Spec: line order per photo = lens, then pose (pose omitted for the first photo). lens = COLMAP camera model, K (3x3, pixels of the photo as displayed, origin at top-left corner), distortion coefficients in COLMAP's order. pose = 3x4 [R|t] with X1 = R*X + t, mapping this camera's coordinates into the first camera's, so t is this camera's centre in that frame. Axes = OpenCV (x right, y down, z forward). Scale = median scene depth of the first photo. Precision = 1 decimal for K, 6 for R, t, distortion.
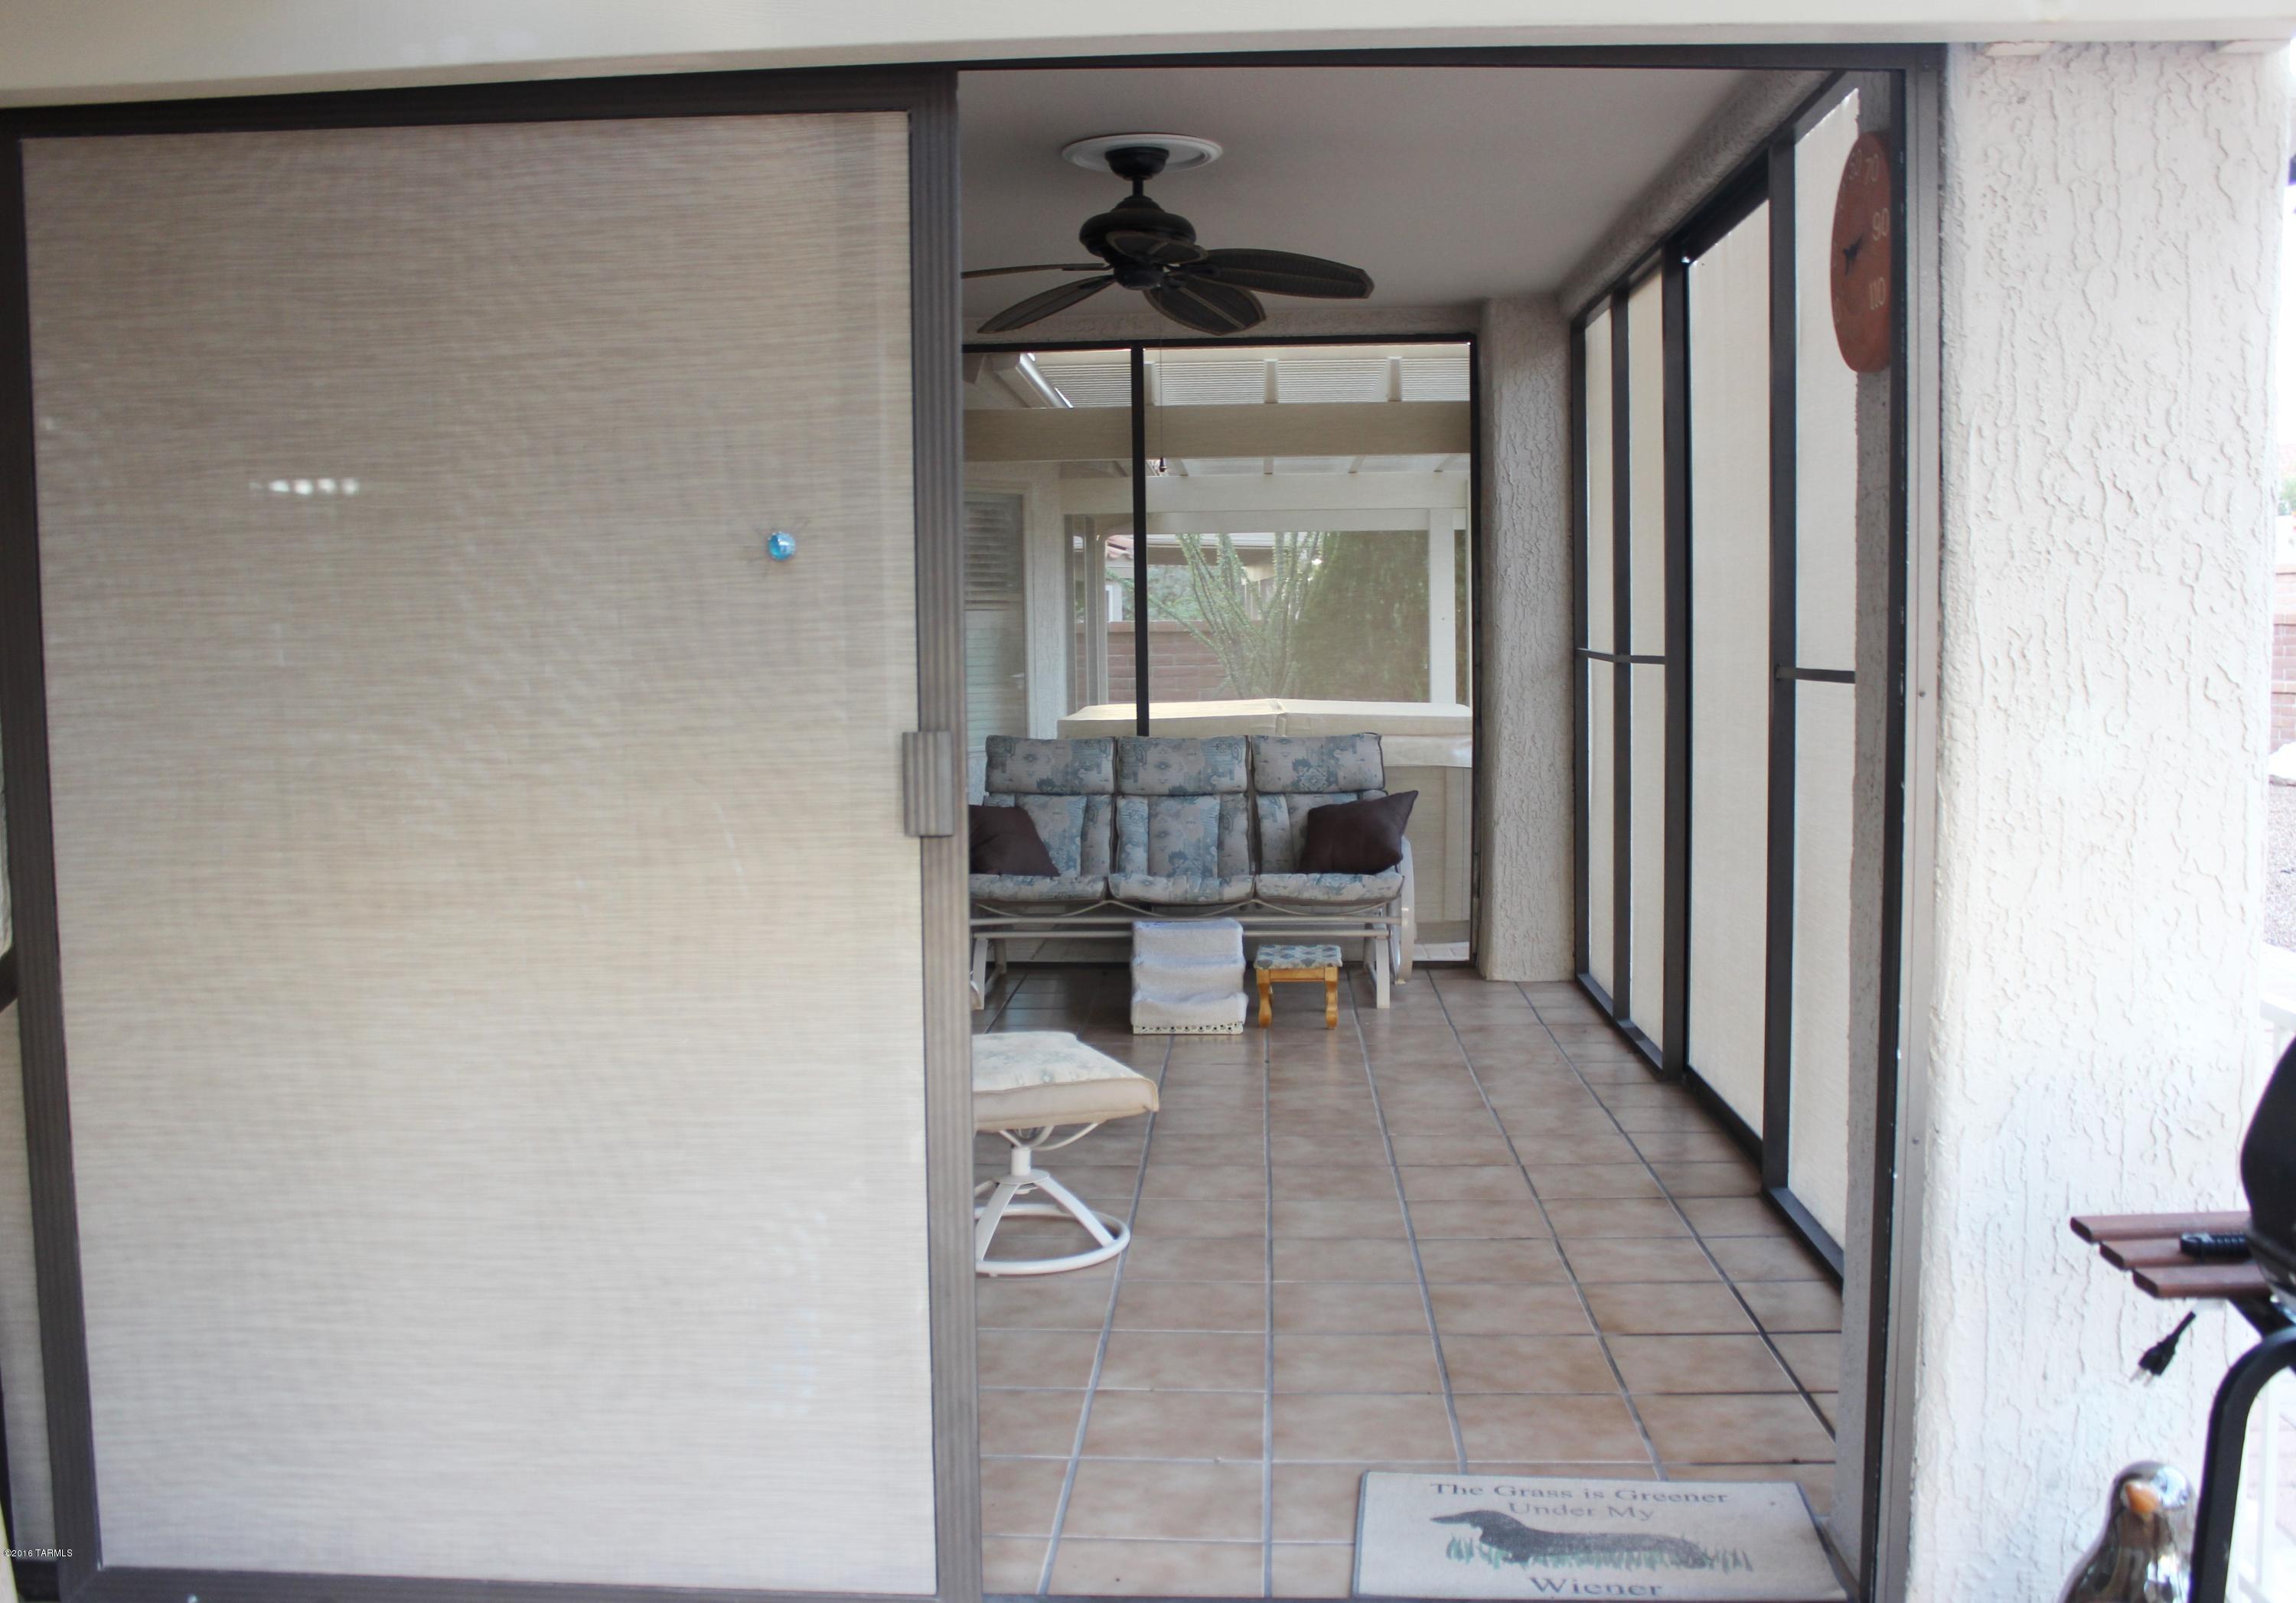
lens RADIAL K [[2009.1, 0, 1132.3], [0, 2009.1, 815.1], [0, 0, 1]] dist [-0.138137, 0.070897]
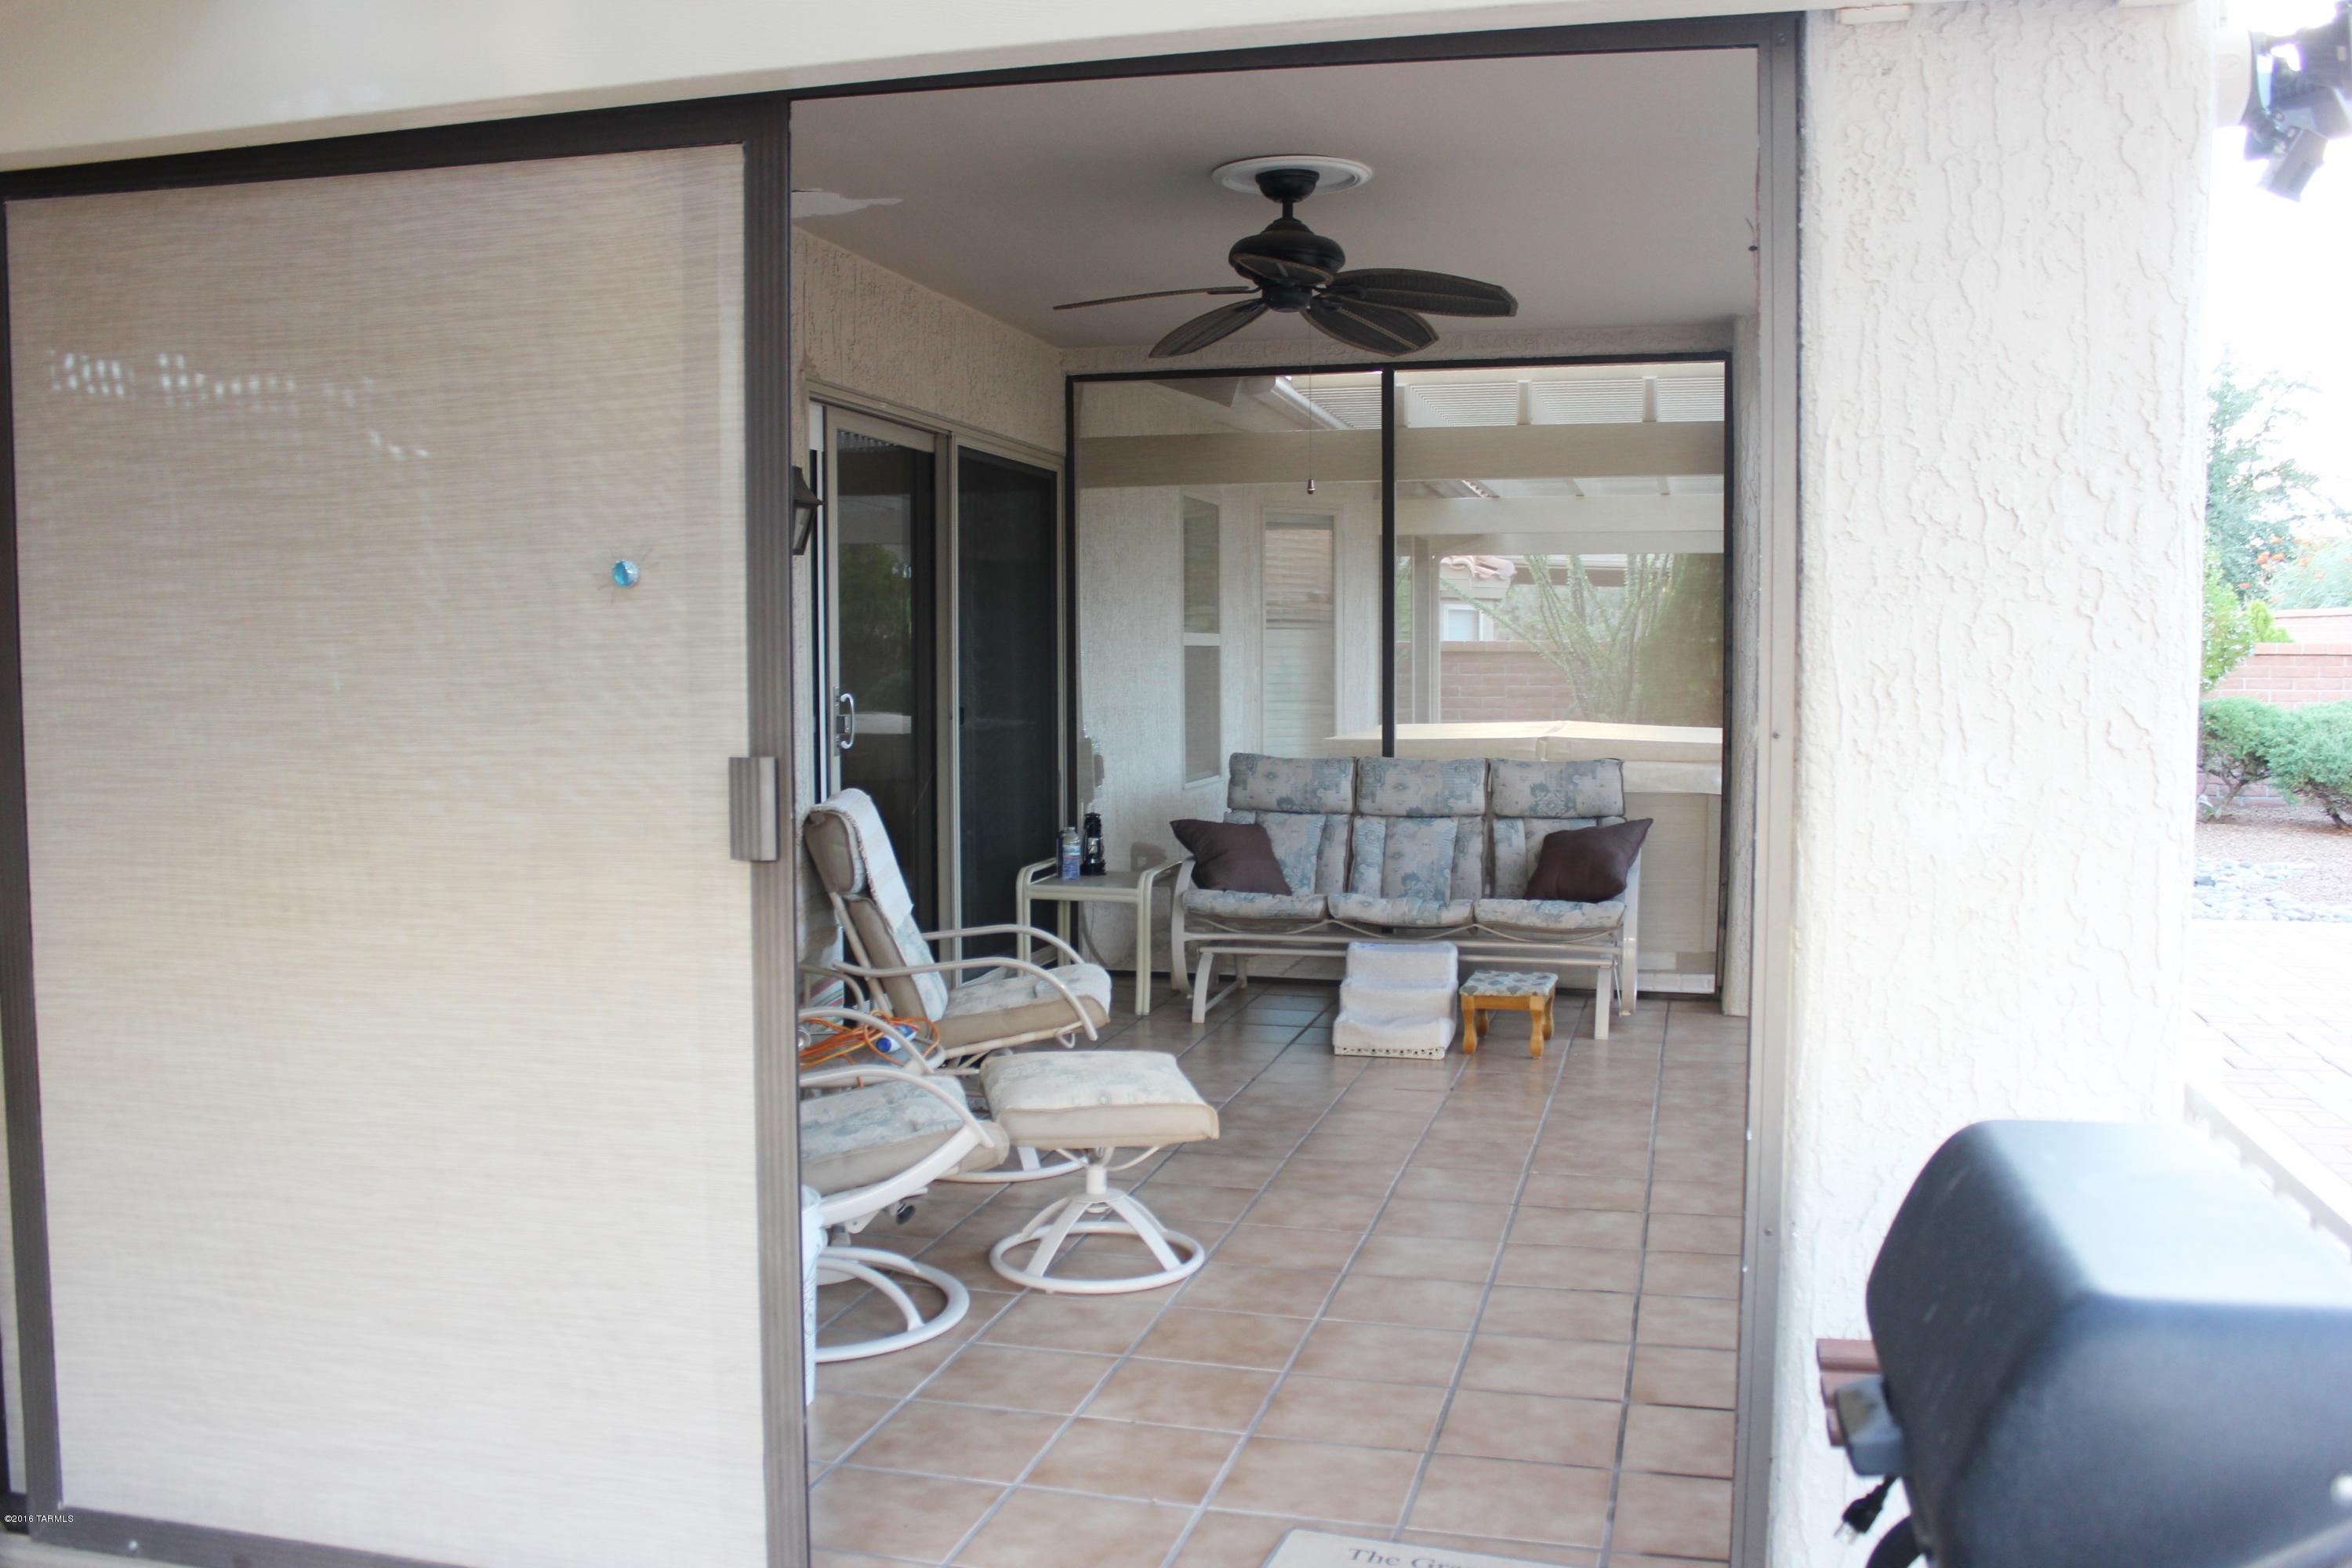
lens RADIAL K [[1950.1, 0, 1186.7], [0, 1950.1, 801.2], [0, 0, 1]] dist [-0.120174, 0.040438]
pose [[0.982024, 0.024274, -0.187191, 0.285867], [-0.026636, 0.999594, -0.010114, -0.014820], [0.186870, 0.014918, 0.982271, 0.079616]]
